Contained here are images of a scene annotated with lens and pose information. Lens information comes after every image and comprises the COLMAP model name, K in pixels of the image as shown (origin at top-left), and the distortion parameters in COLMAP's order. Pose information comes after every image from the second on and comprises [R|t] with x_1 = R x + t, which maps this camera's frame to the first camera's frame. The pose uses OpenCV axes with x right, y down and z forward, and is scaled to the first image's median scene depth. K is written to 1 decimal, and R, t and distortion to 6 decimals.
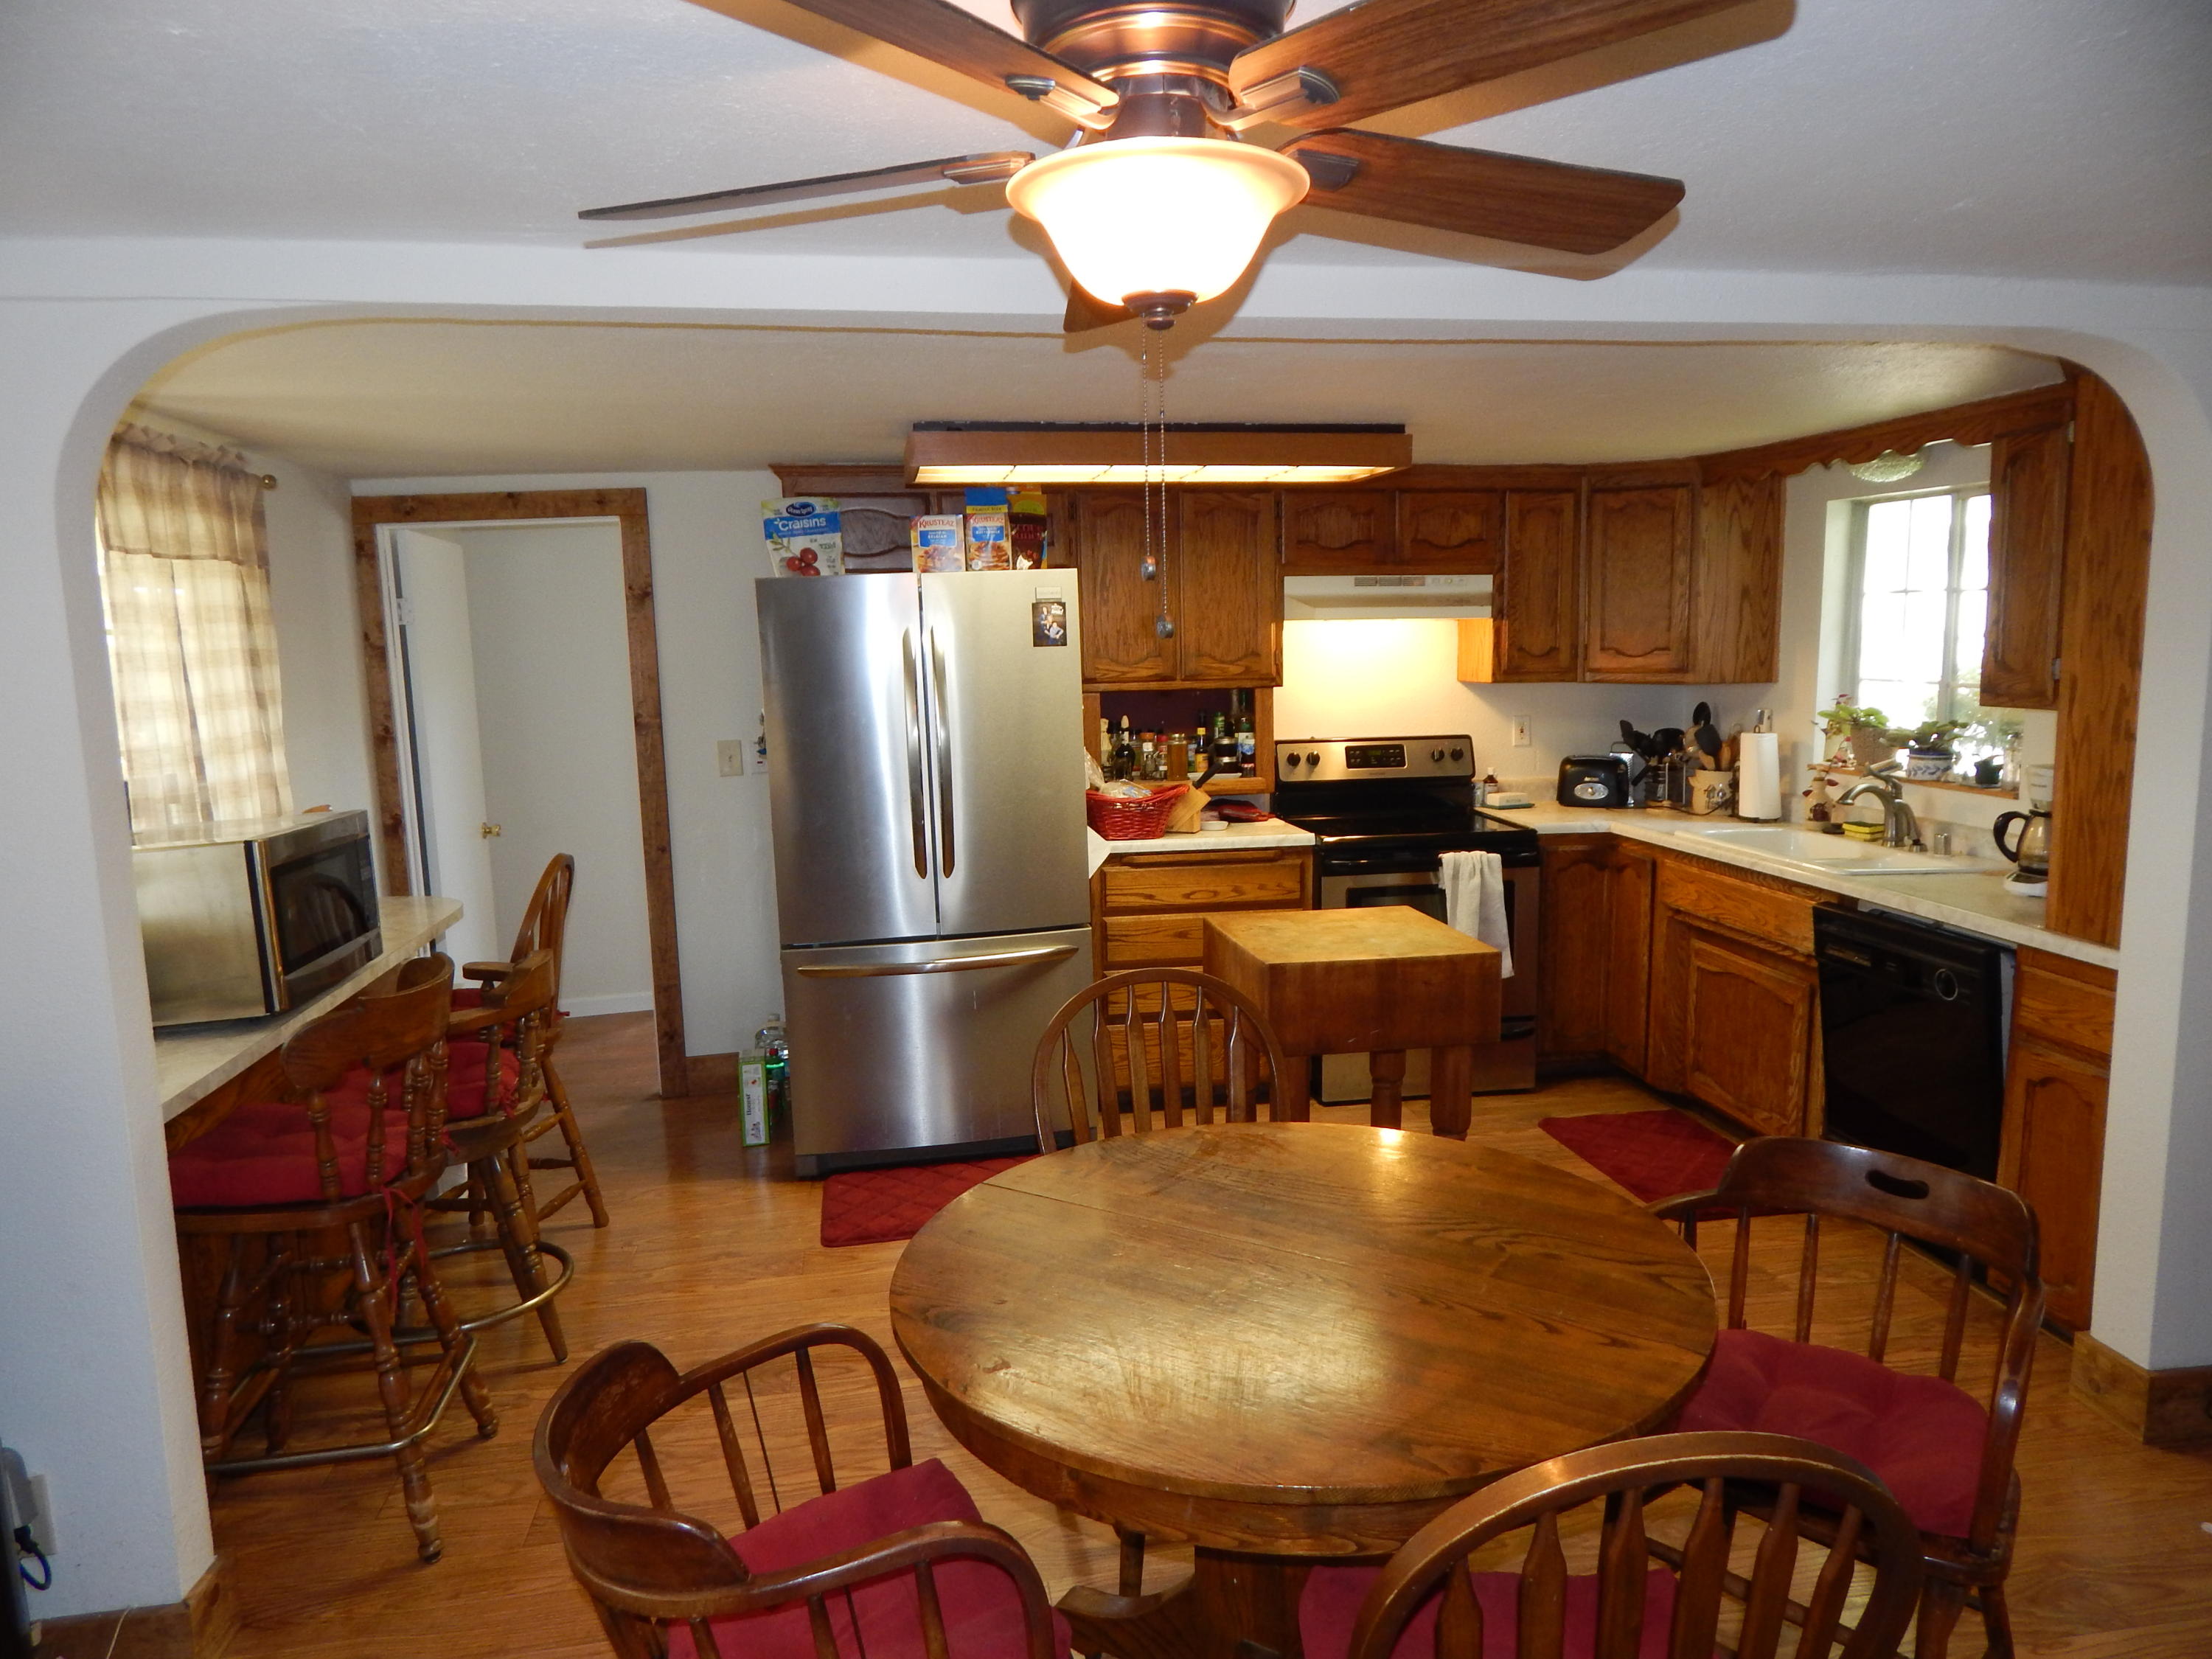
lens RADIAL K [[1470.9, 0, 1092.6], [0, 1470.9, 829.8], [0, 0, 1]] dist [0.002208, -0.006690]
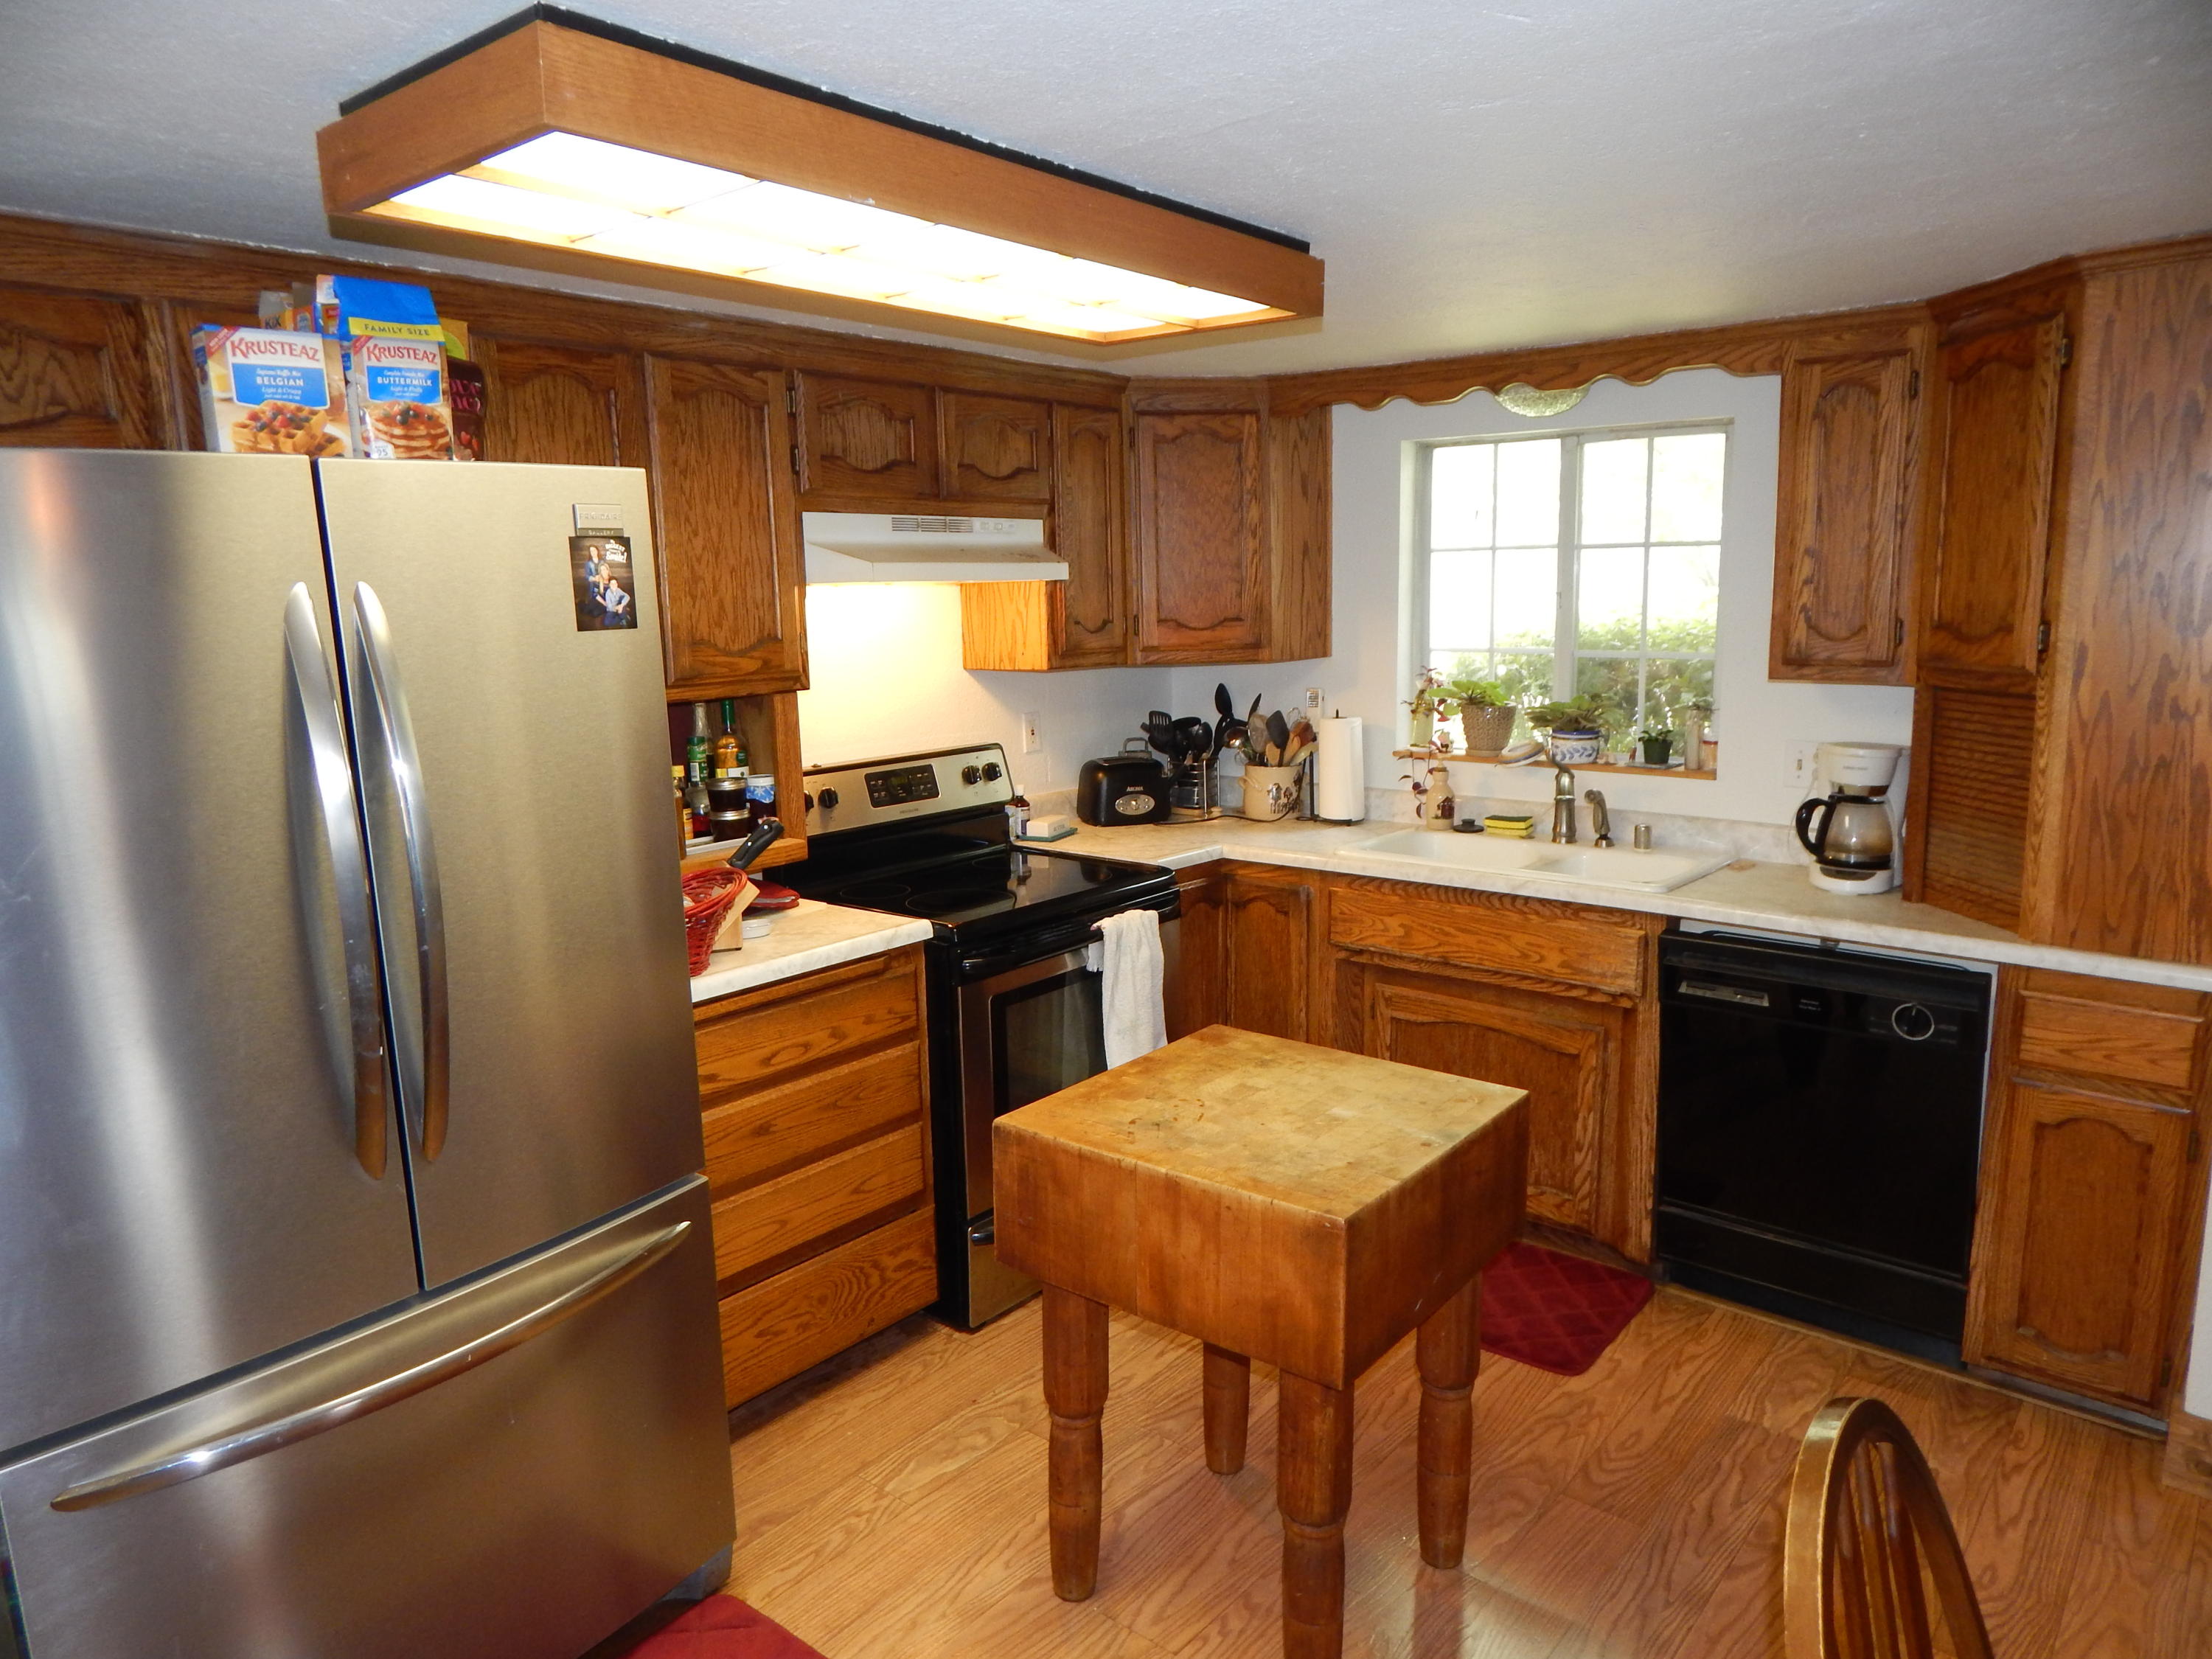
lens RADIAL K [[1434.7, 0, 1100.5], [0, 1434.7, 835.5], [0, 0, 1]] dist [-0.002594, 0.000225]
pose [[0.756811, -0.112732, 0.643839, -0.182463], [0.097813, 0.993456, 0.058972, -0.061286], [-0.646274, 0.018345, 0.762885, 0.468739]]
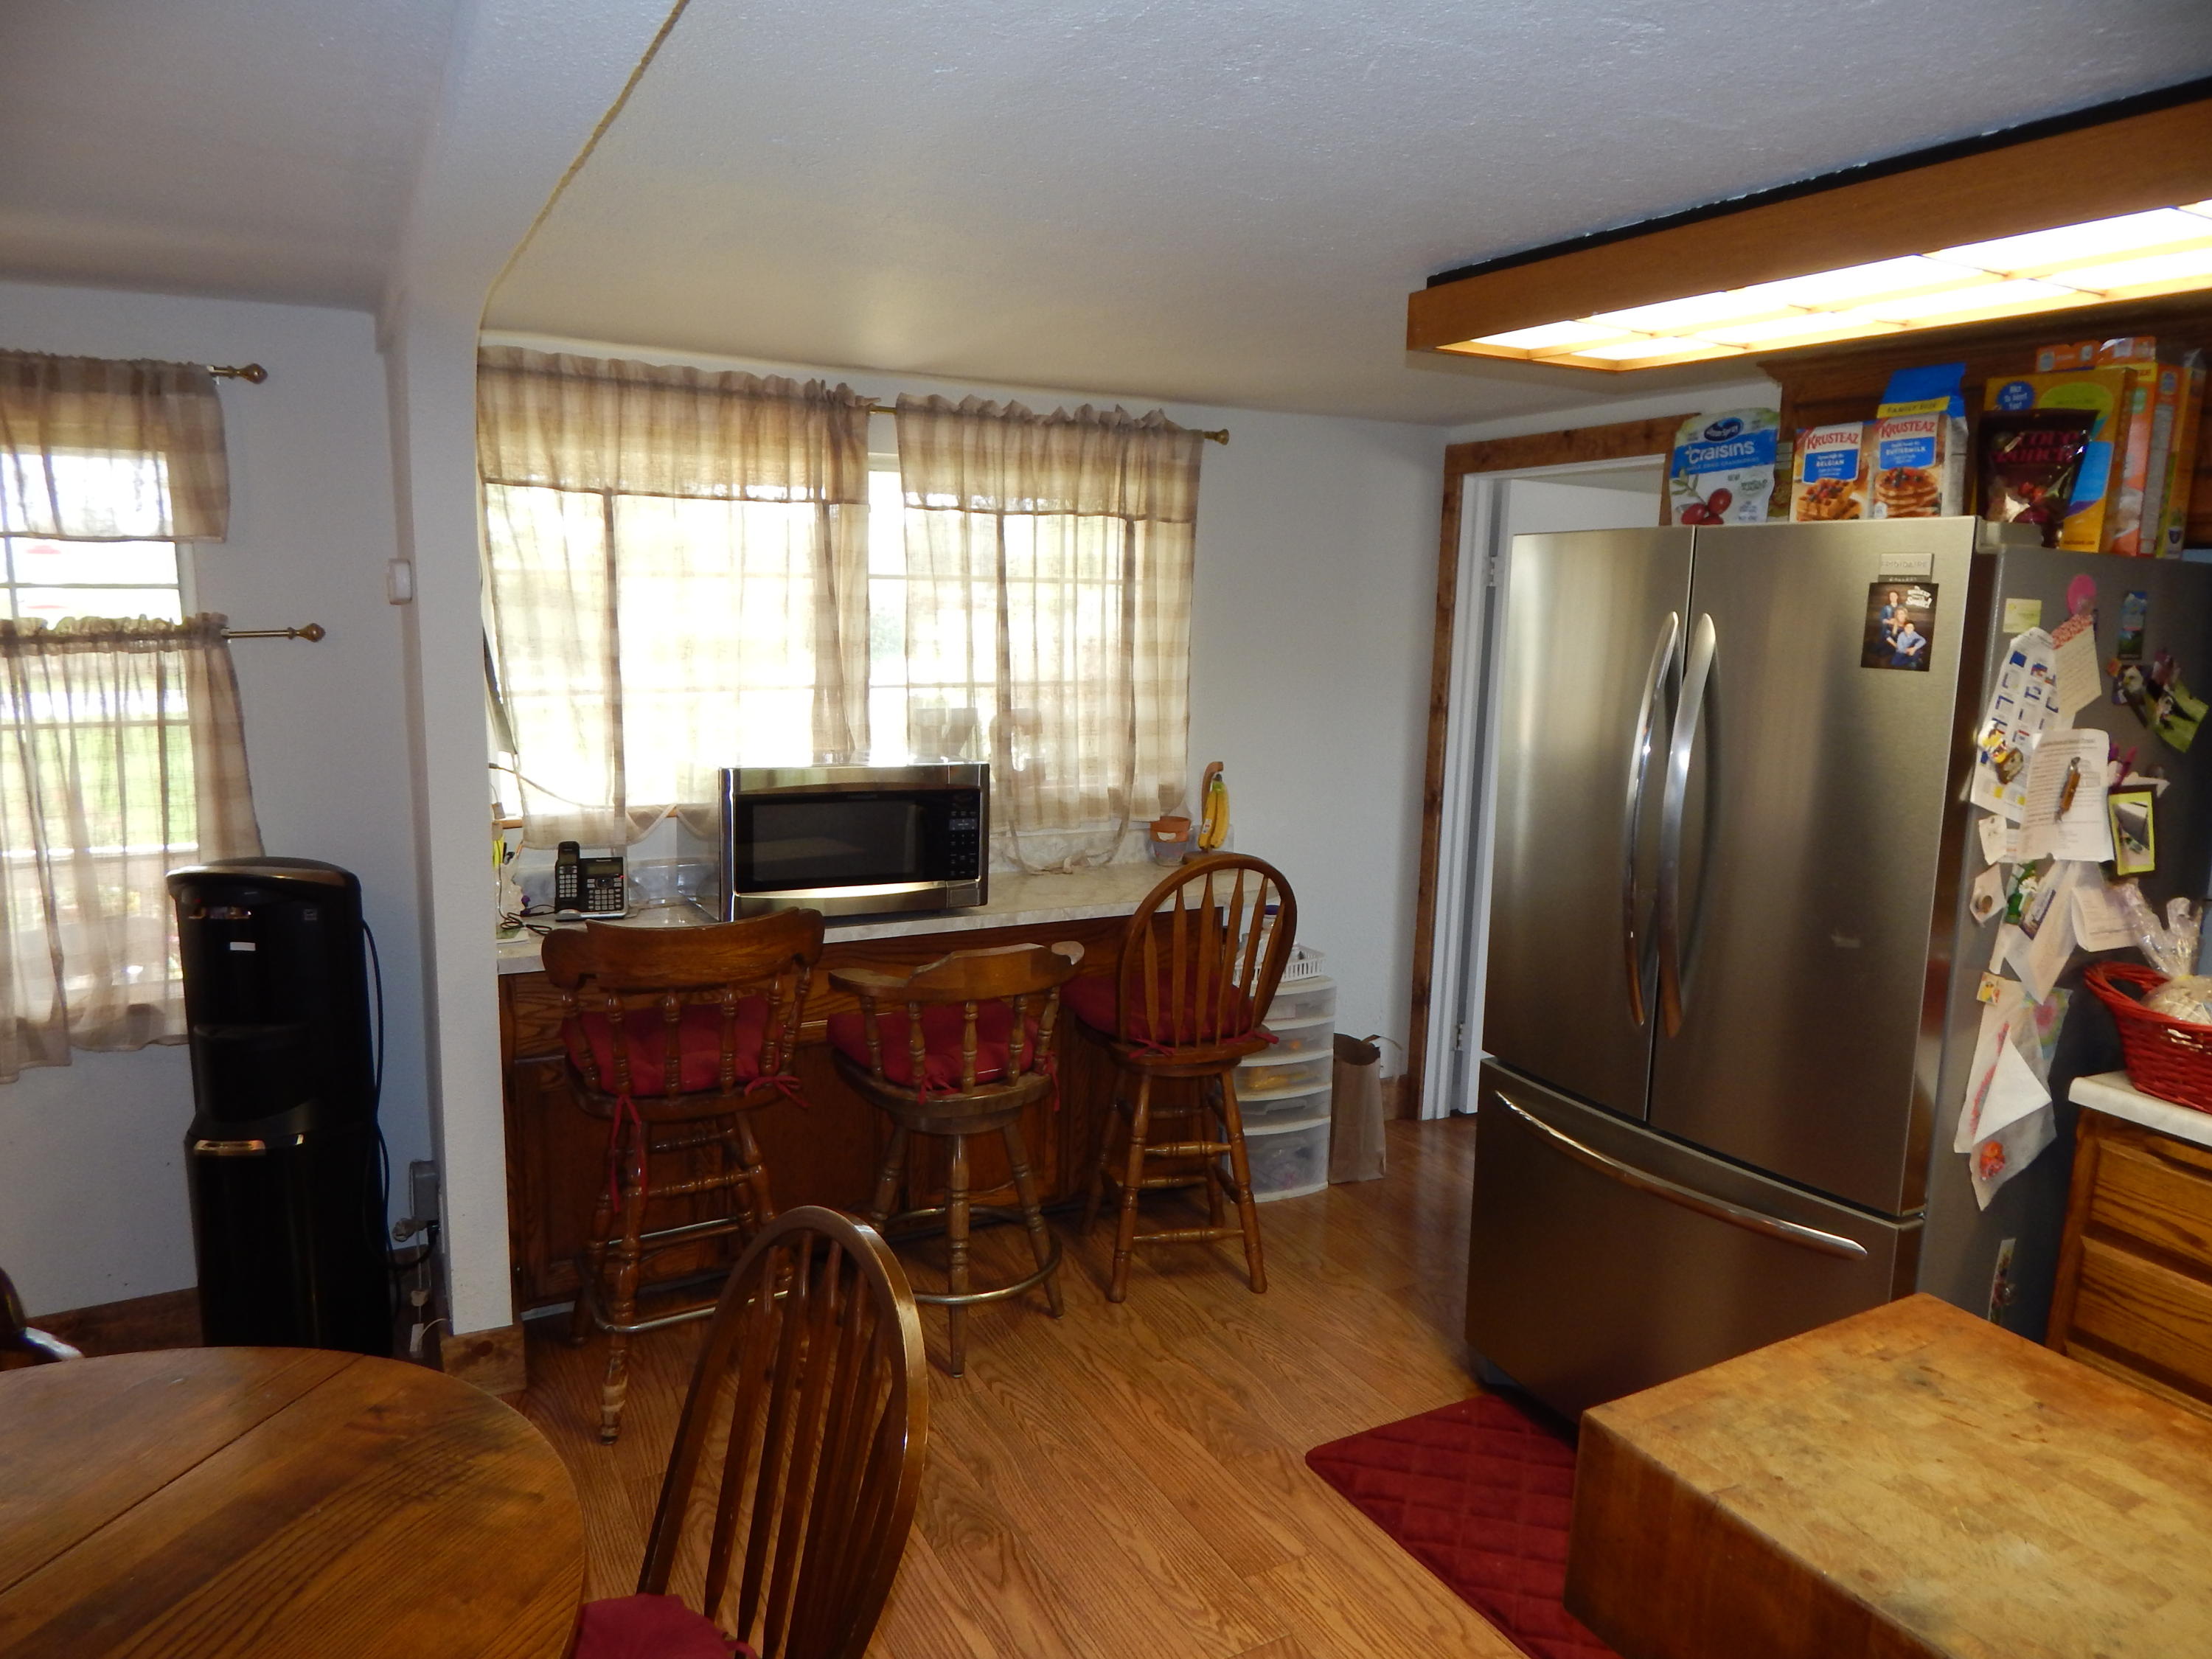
lens RADIAL K [[1461.1, 0, 1098.9], [0, 1461.1, 841.8], [0, 0, 1]] dist [-0.005854, -0.001604]
pose [[0.323451, 0.197767, -0.925347, 0.313365], [-0.165038, 0.974717, 0.150630, -0.084041], [0.931741, 0.103996, 0.347912, 0.492282]]
